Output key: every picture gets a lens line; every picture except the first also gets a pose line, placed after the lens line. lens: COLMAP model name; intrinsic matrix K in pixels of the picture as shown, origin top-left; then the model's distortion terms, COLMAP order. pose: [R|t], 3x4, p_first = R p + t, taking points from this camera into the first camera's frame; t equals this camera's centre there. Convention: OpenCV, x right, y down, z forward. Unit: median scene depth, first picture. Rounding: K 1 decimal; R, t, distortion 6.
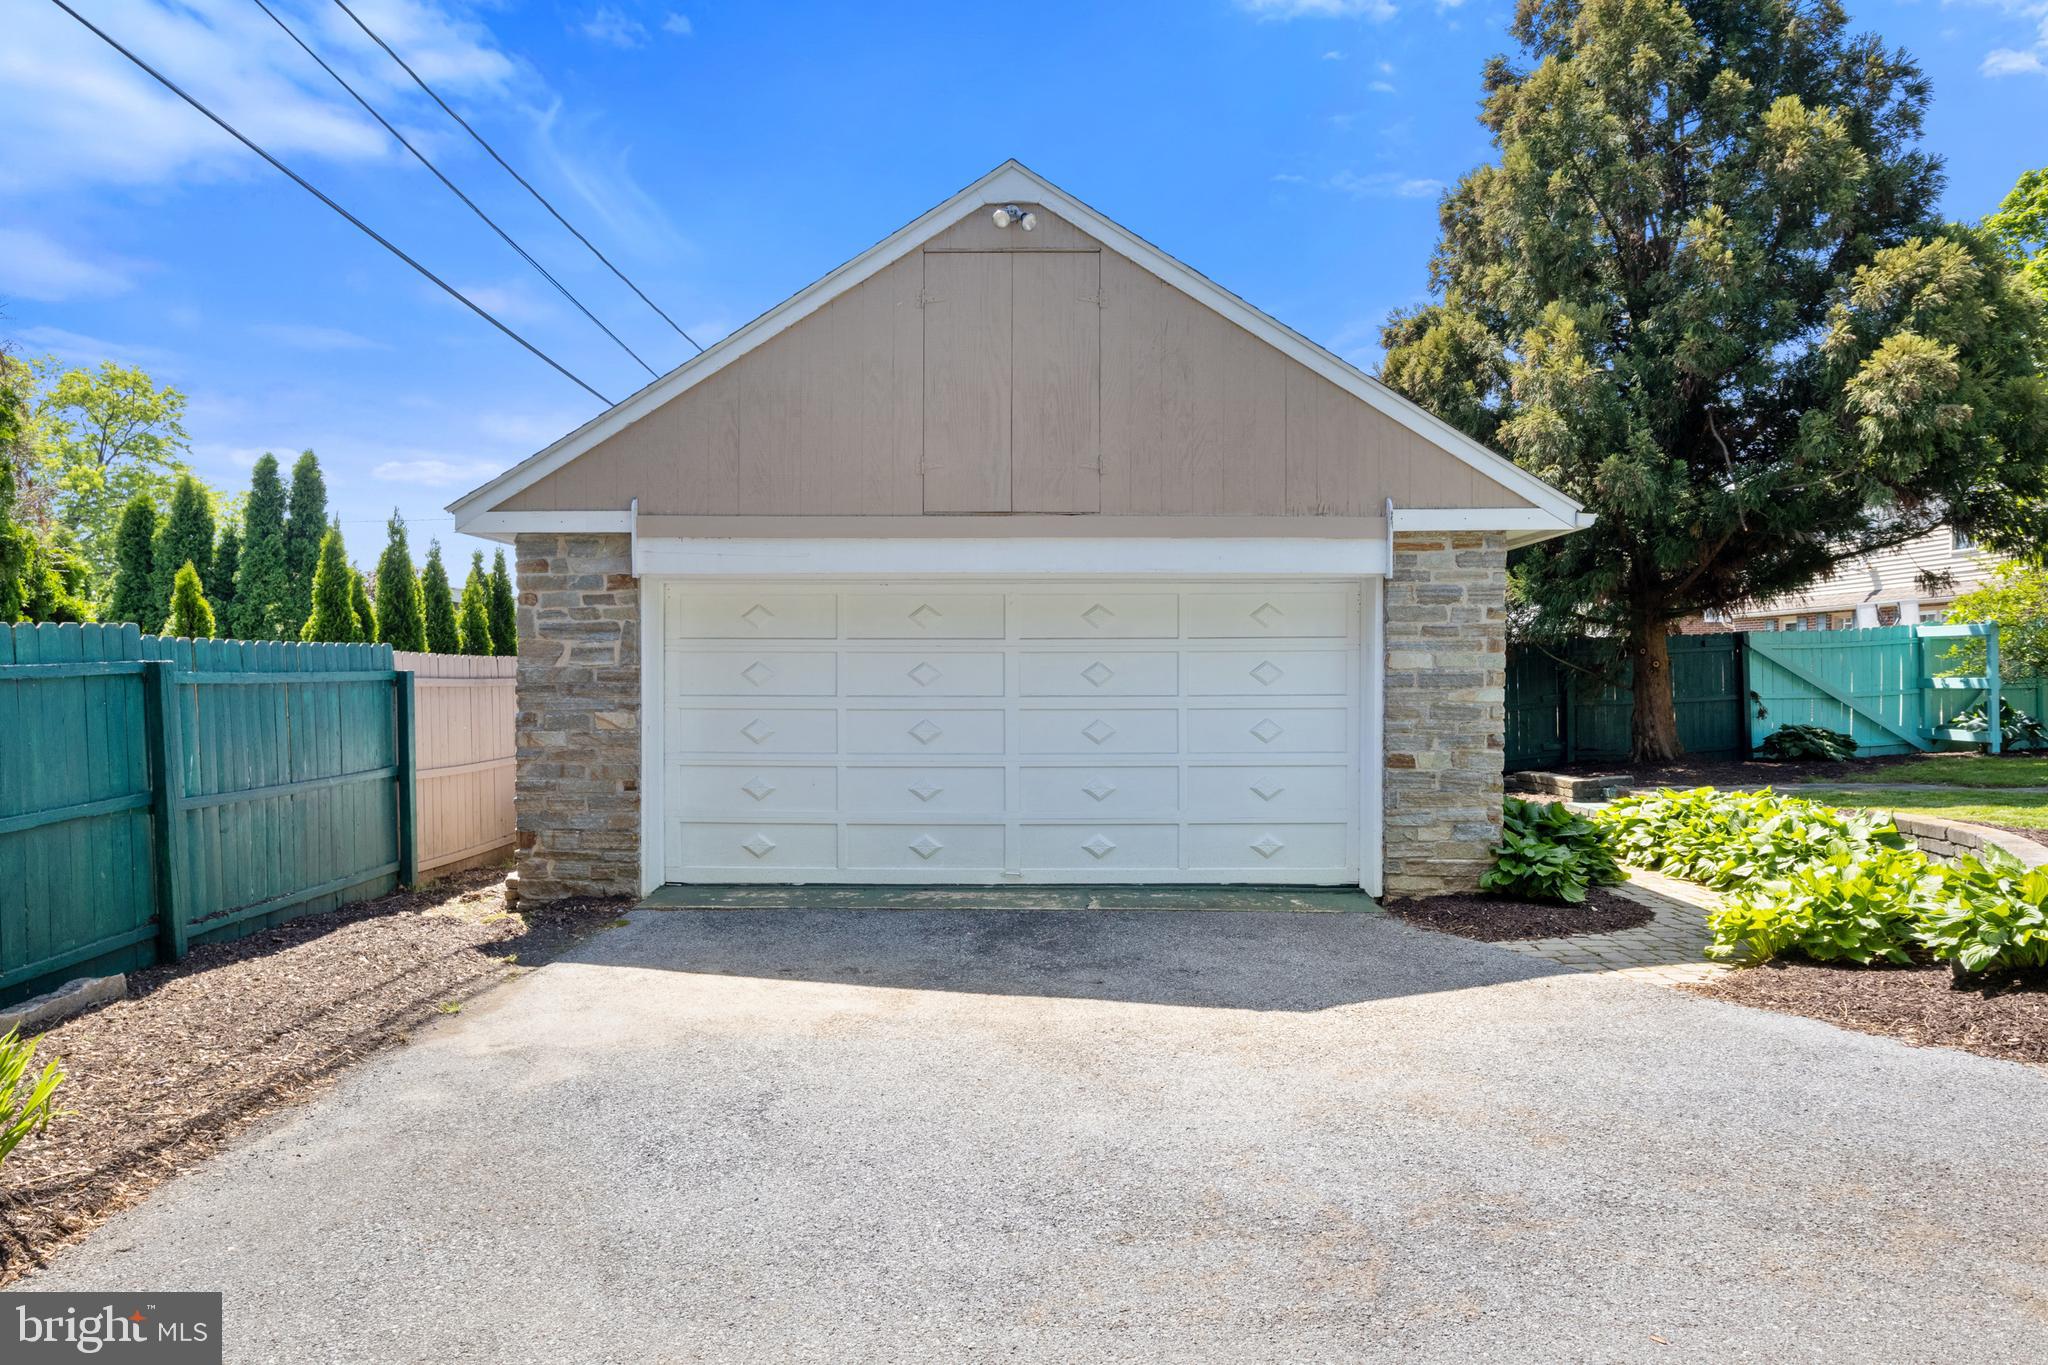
lens RADIAL K [[1211.2, 0, 1026.3], [0, 1211.2, 708.8], [0, 0, 1]] dist [-0.005527, -0.002444]
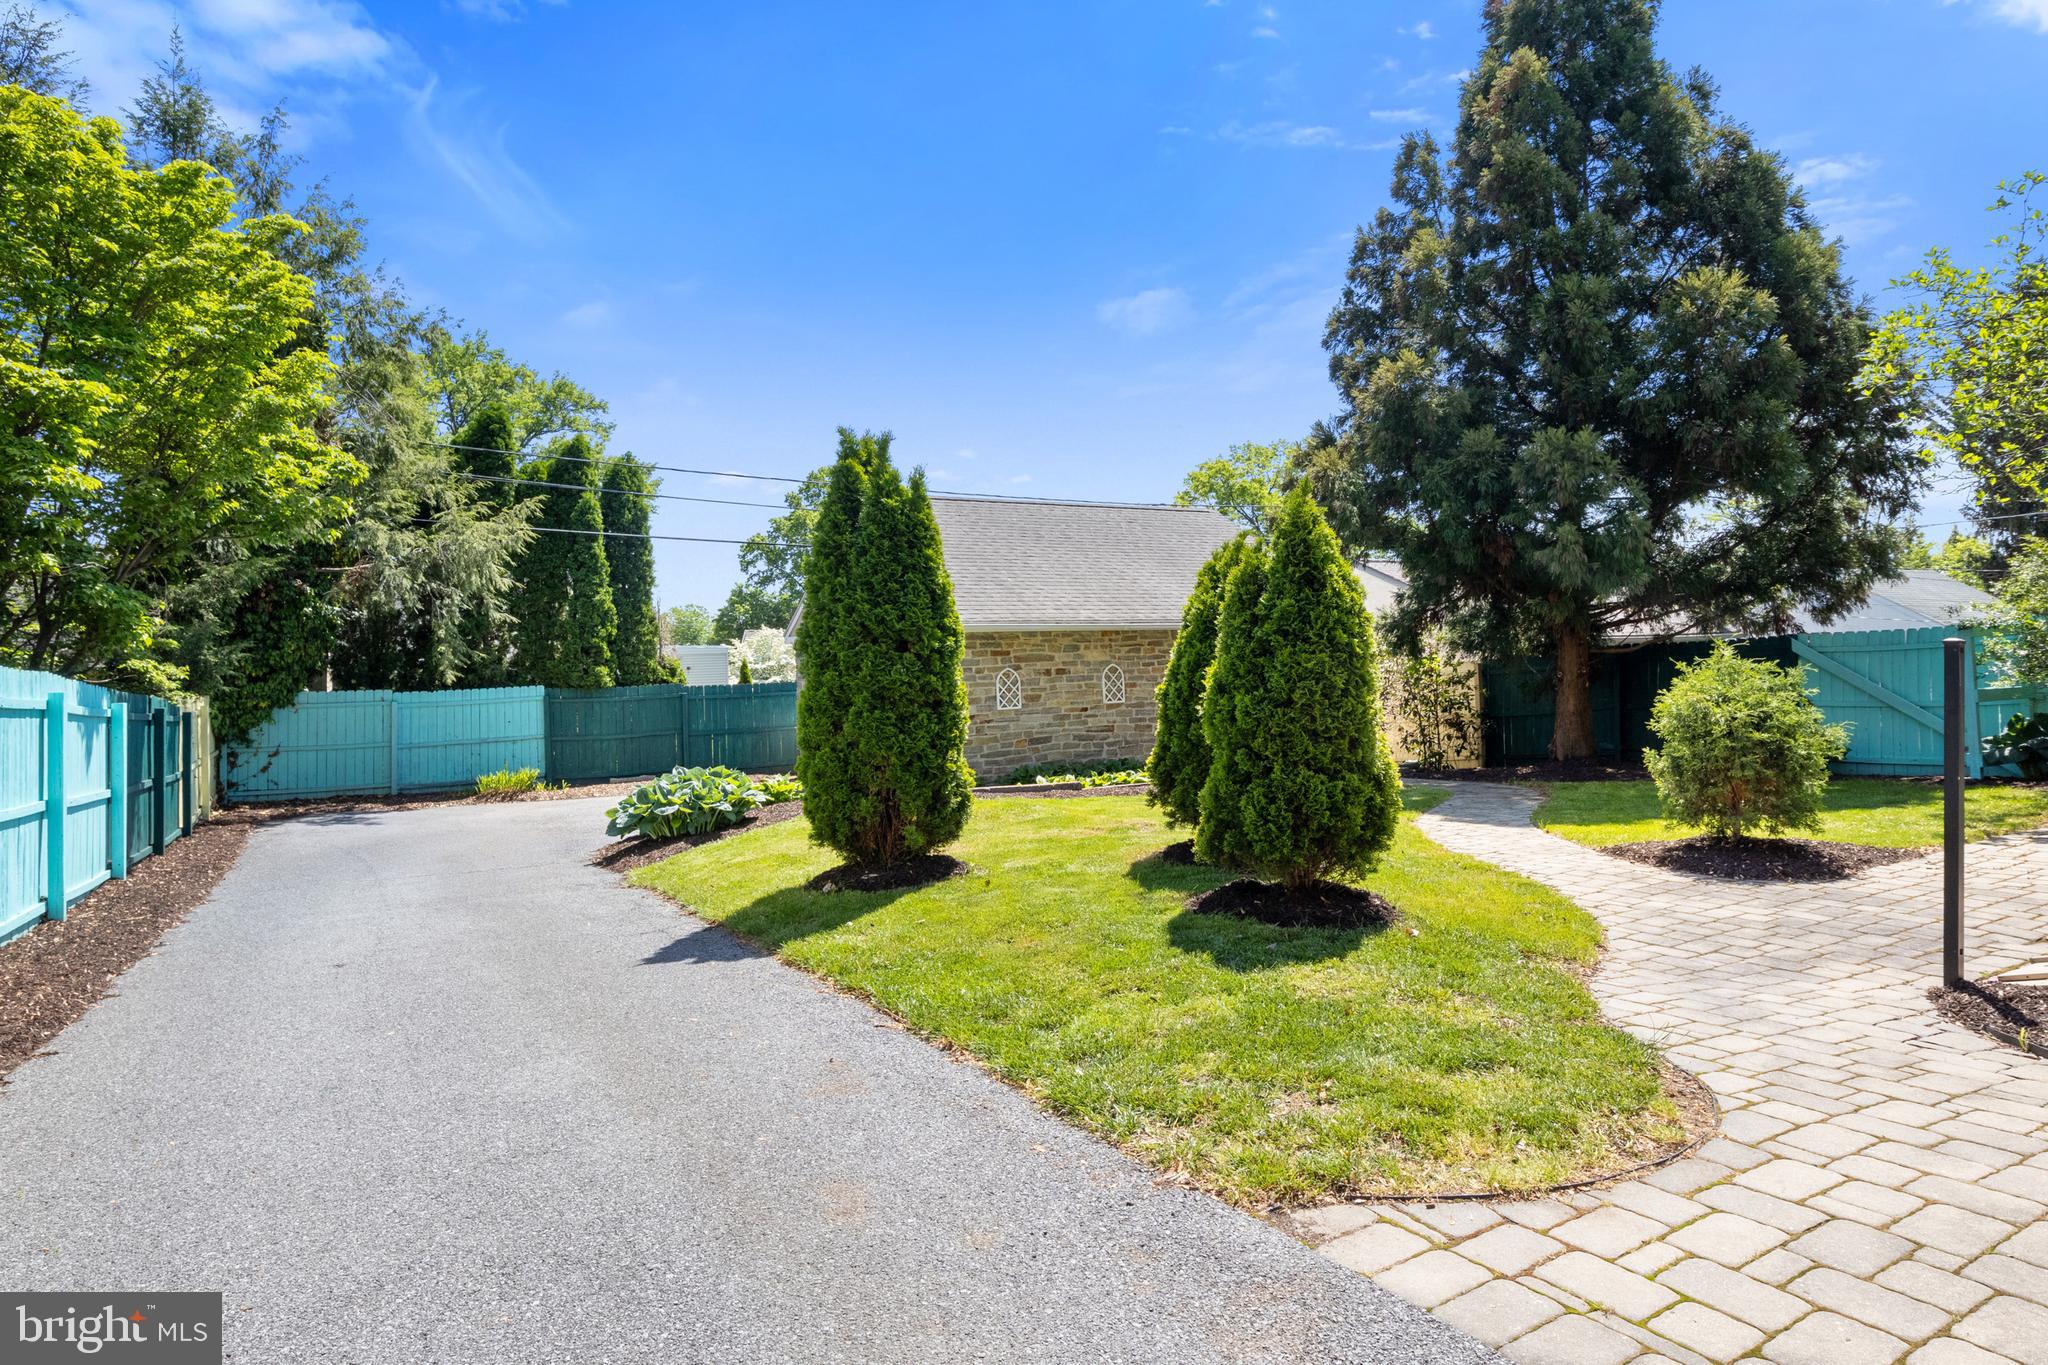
lens RADIAL K [[1167.2, 0, 1024.4], [0, 1167.2, 626.1], [0, 0, 1]] dist [0.000426, 0.000887]
pose [[0.515012, -0.036615, -0.856401, 2.176444], [0.003809, 0.999175, -0.040428, -0.072997], [0.857175, 0.017559, 0.514726, 0.051589]]
